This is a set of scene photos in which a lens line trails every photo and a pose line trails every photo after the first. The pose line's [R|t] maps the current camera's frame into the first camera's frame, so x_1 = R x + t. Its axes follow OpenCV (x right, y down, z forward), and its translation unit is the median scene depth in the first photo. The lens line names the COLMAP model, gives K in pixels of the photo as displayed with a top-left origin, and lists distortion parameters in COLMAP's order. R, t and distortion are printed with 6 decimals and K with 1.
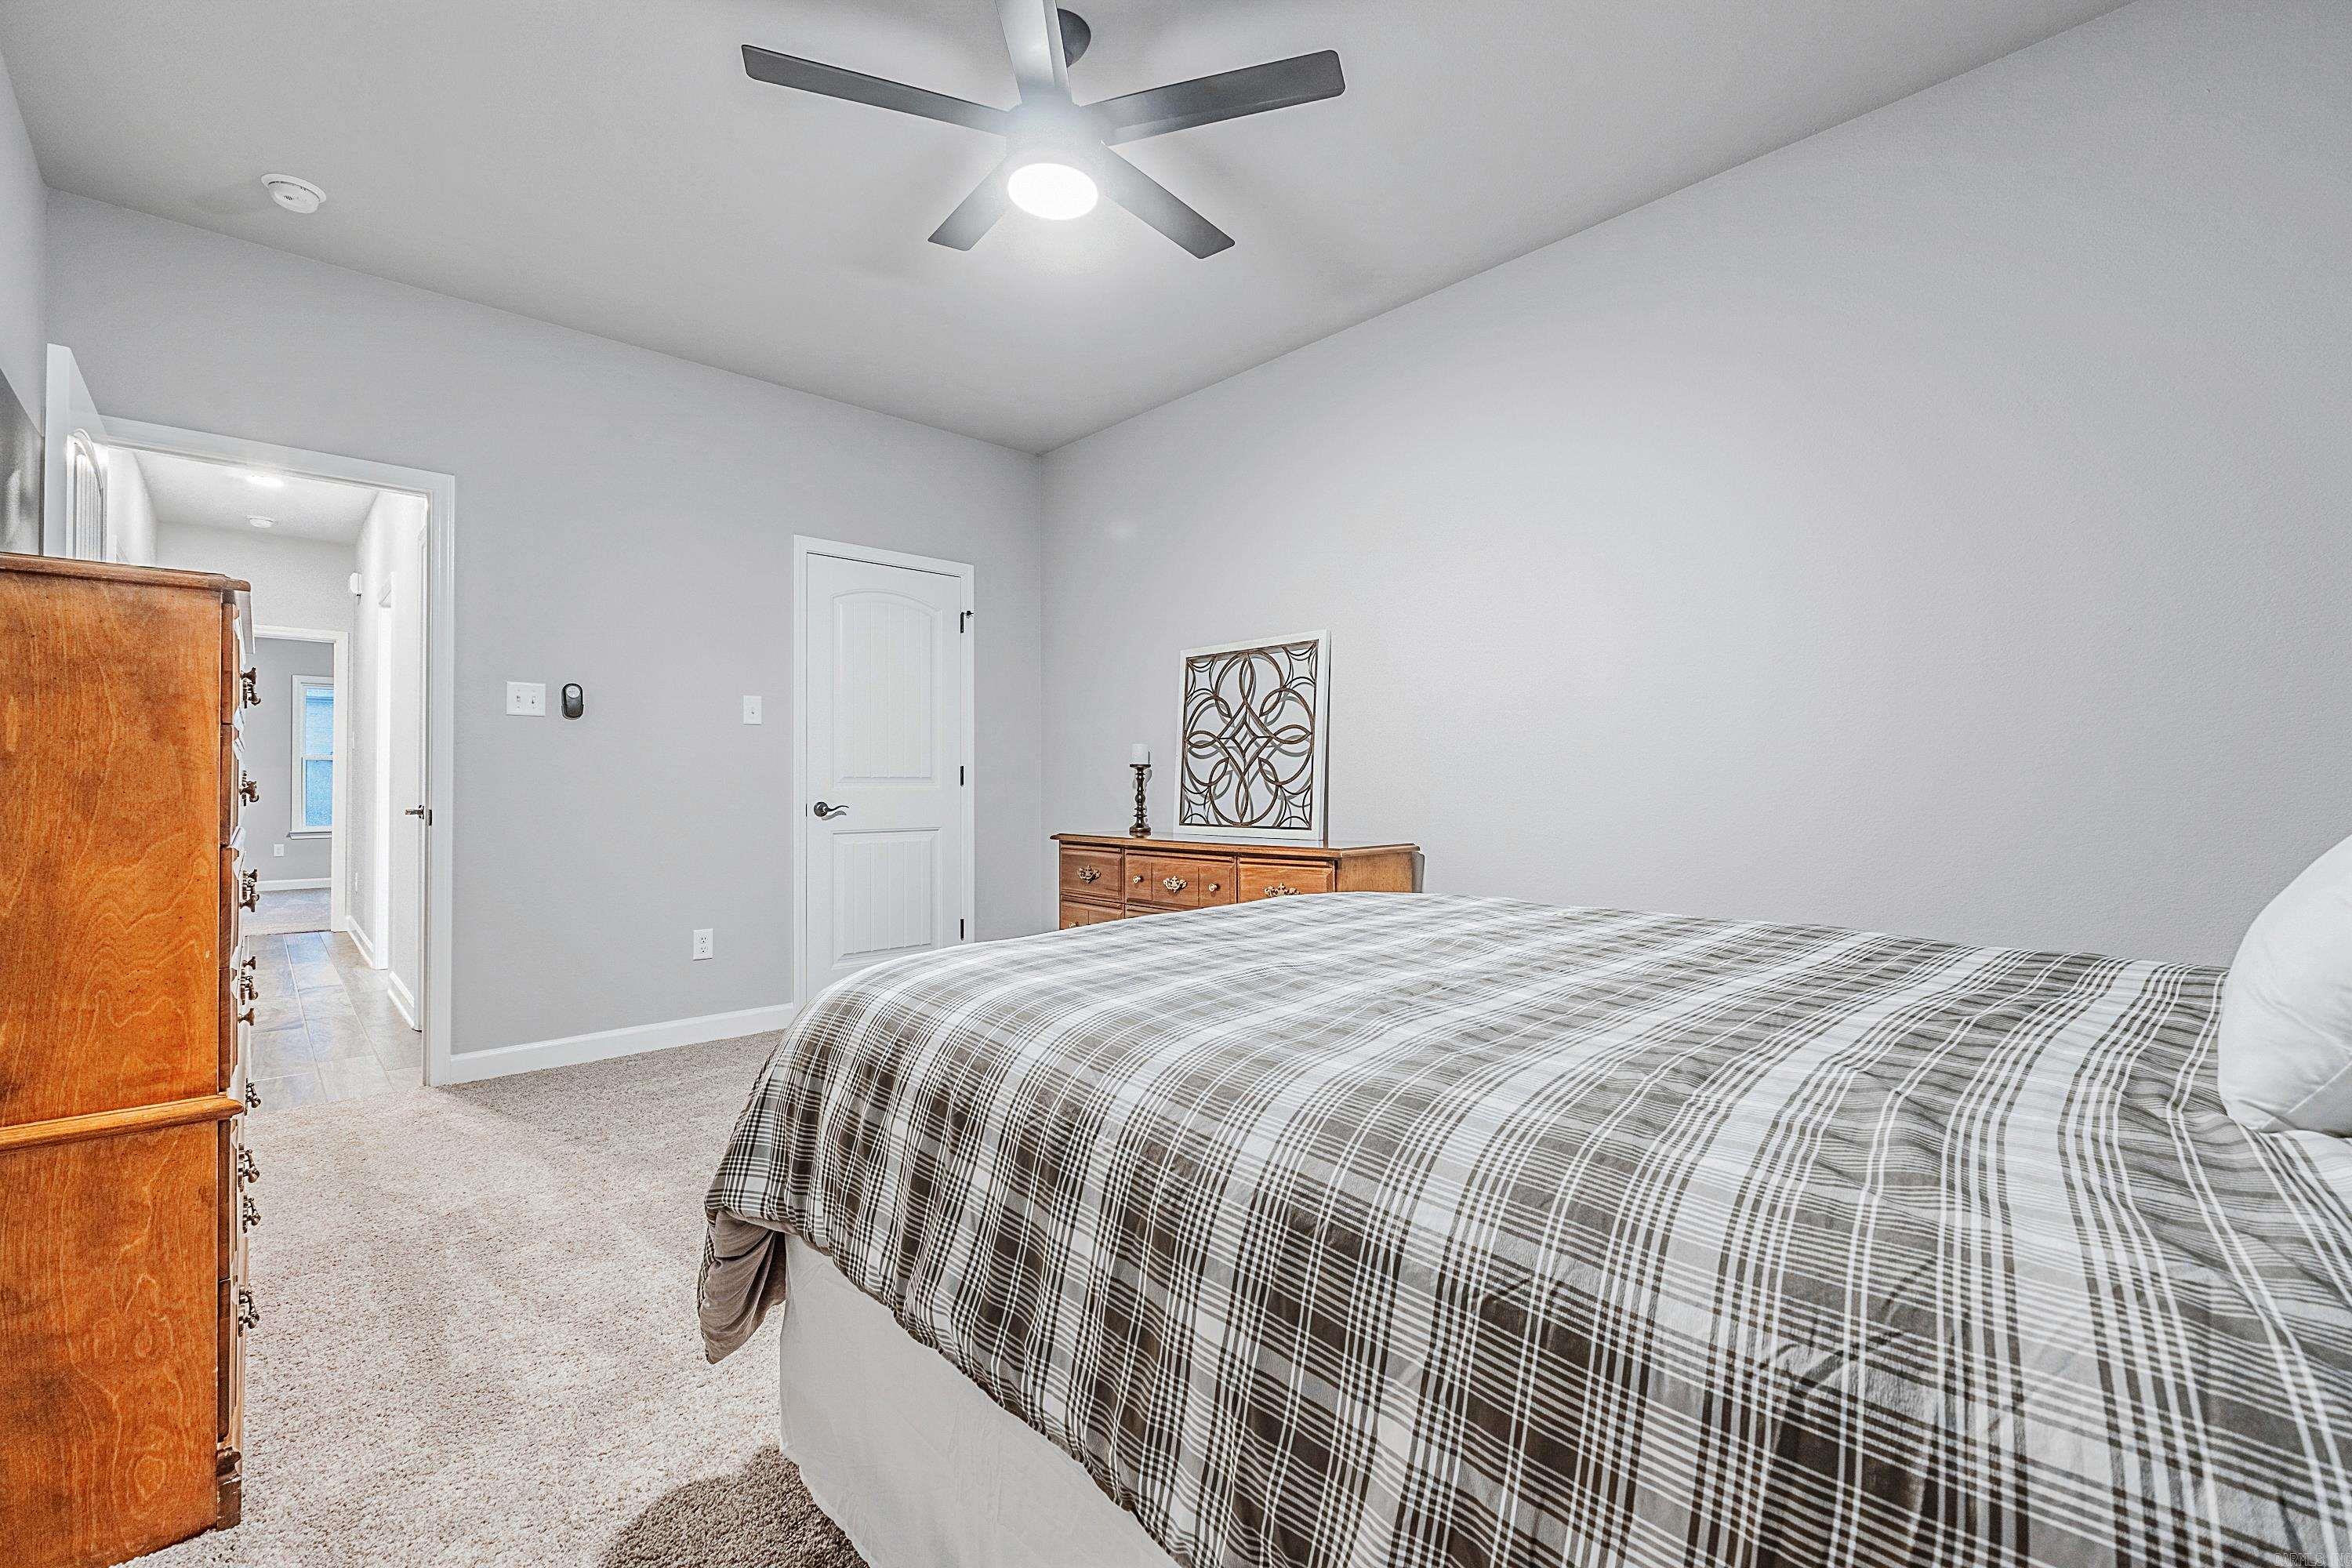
lens RADIAL K [[1001.8, 0, 1174.9], [0, 1001.8, 779.9], [0, 0, 1]] dist [-0.005234, -0.000904]
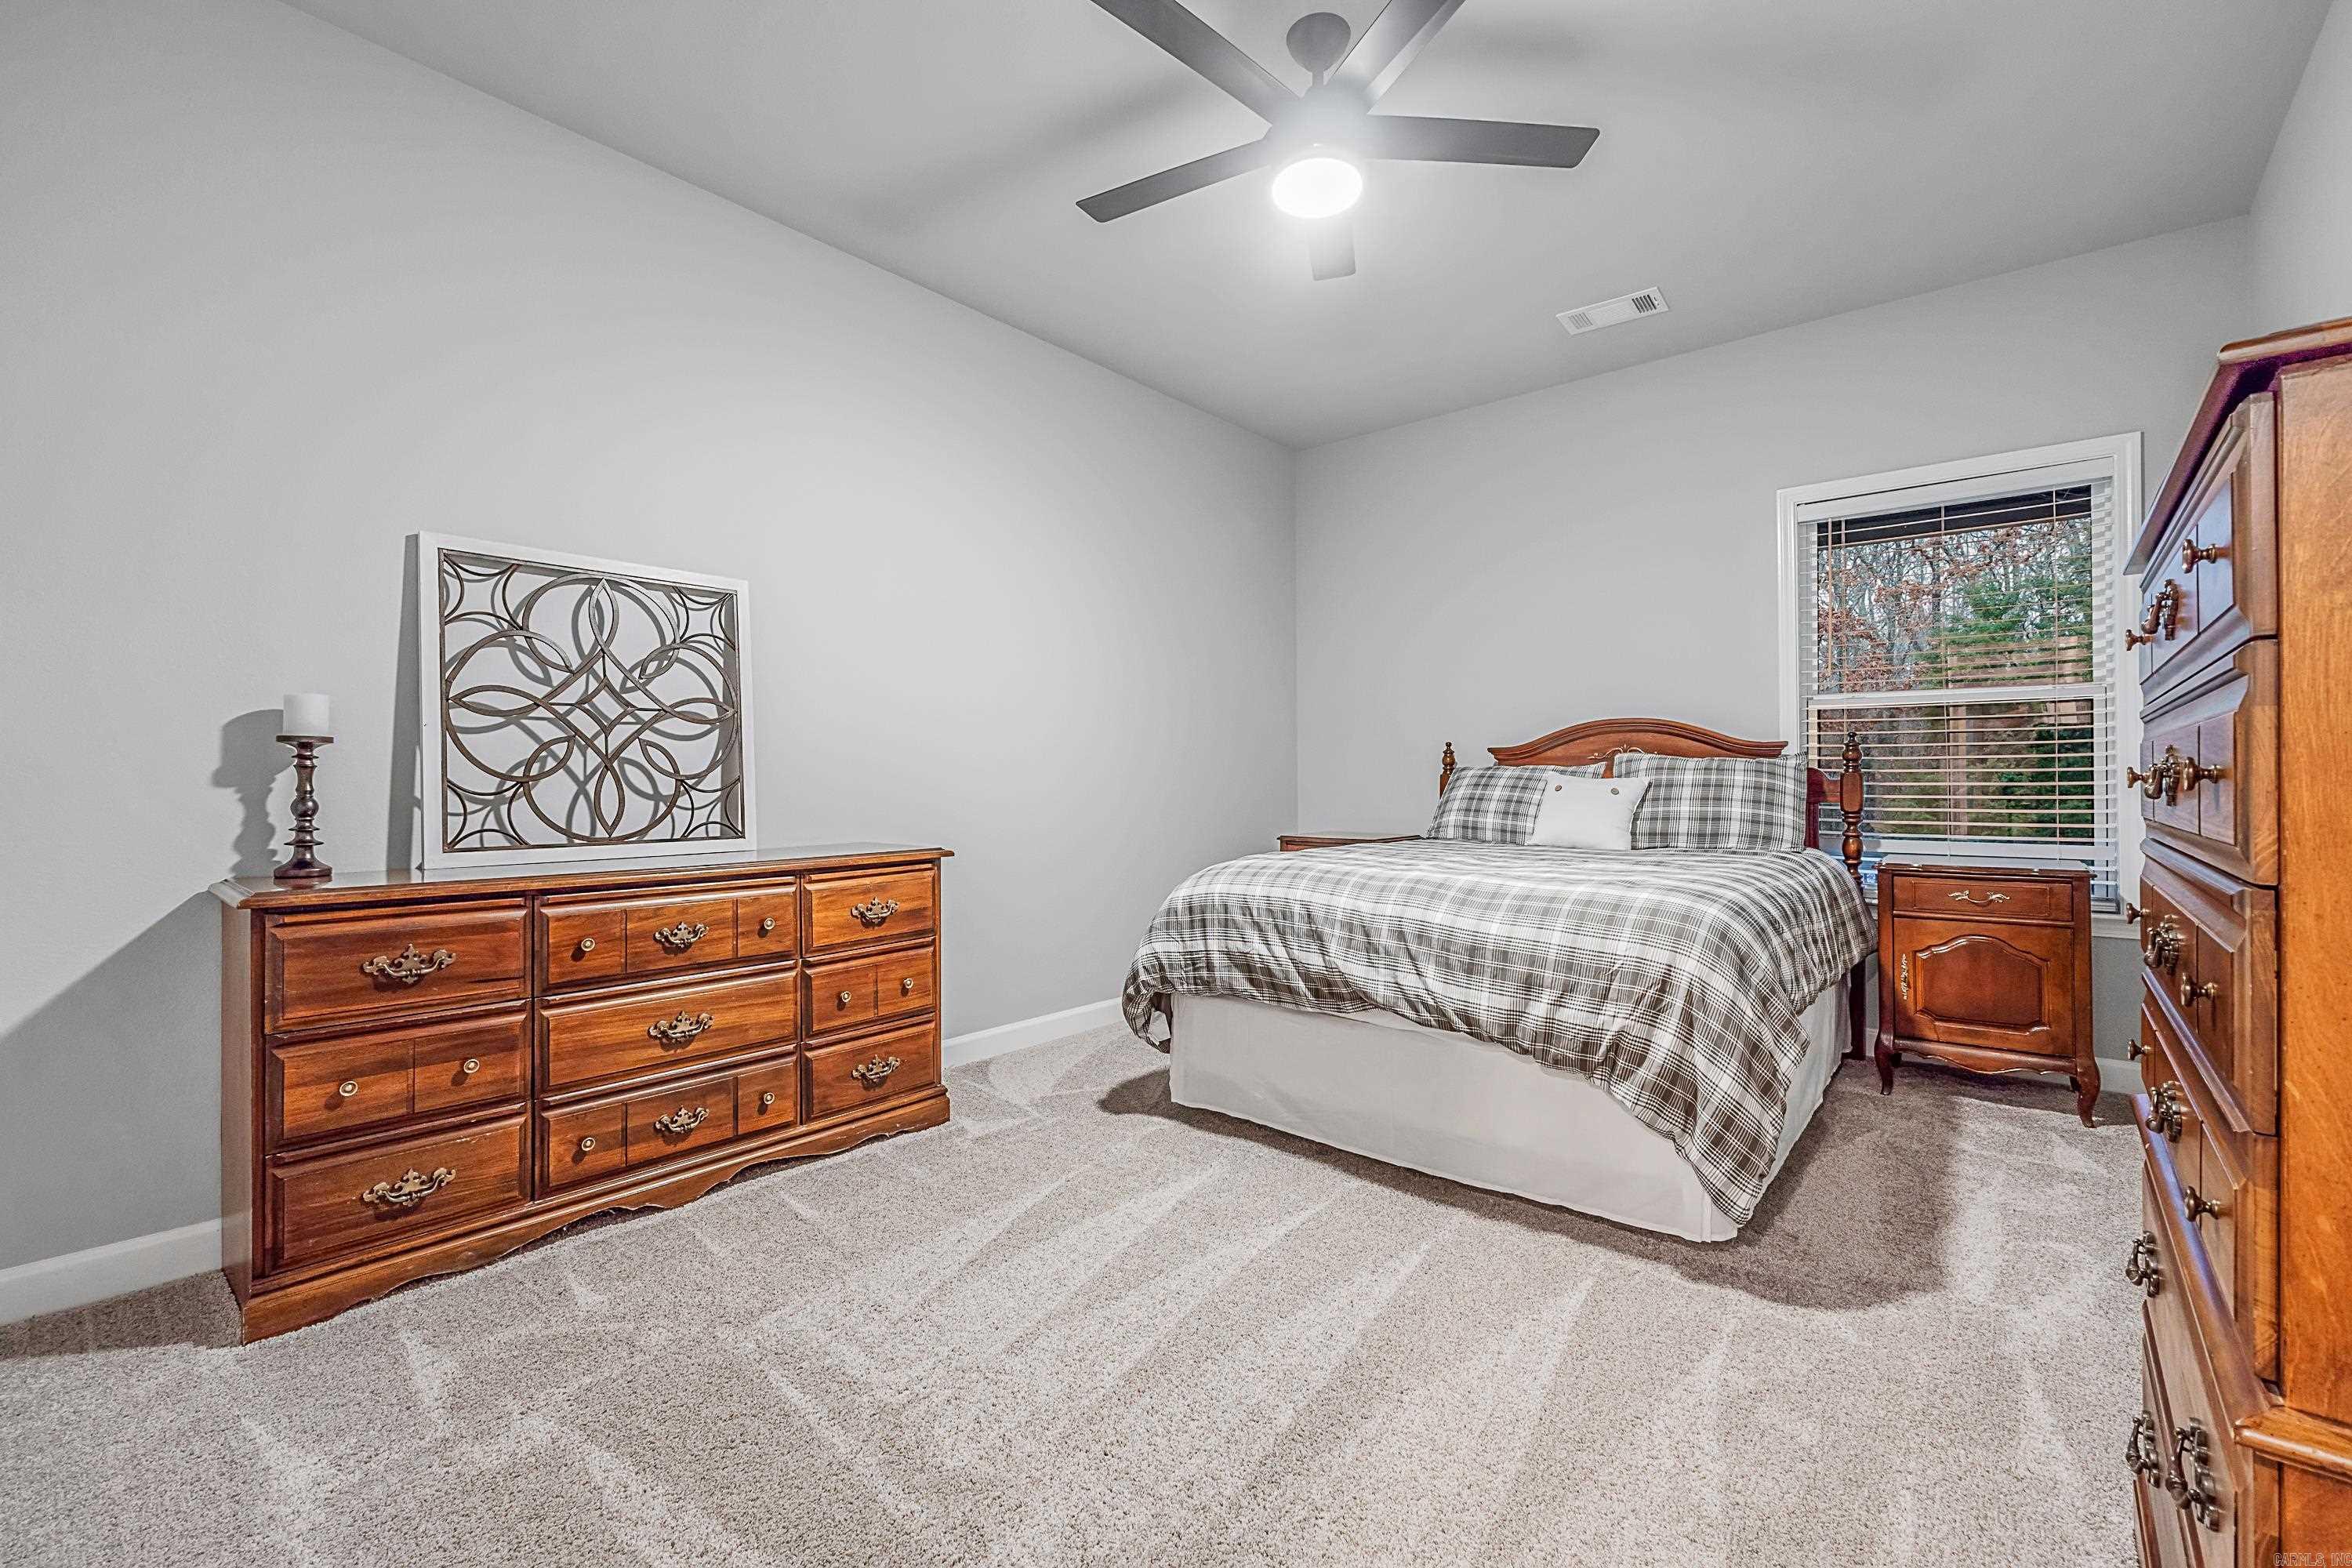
lens RADIAL K [[1001.8, 0, 1174.9], [0, 1001.8, 779.9], [0, 0, 1]] dist [-0.005234, -0.000904]
pose [[-0.117590, 0.000619, 0.993062, -0.586659], [-0.004149, 0.999991, -0.001115, 0.004170], [-0.993054, -0.004251, -0.117587, 0.667398]]
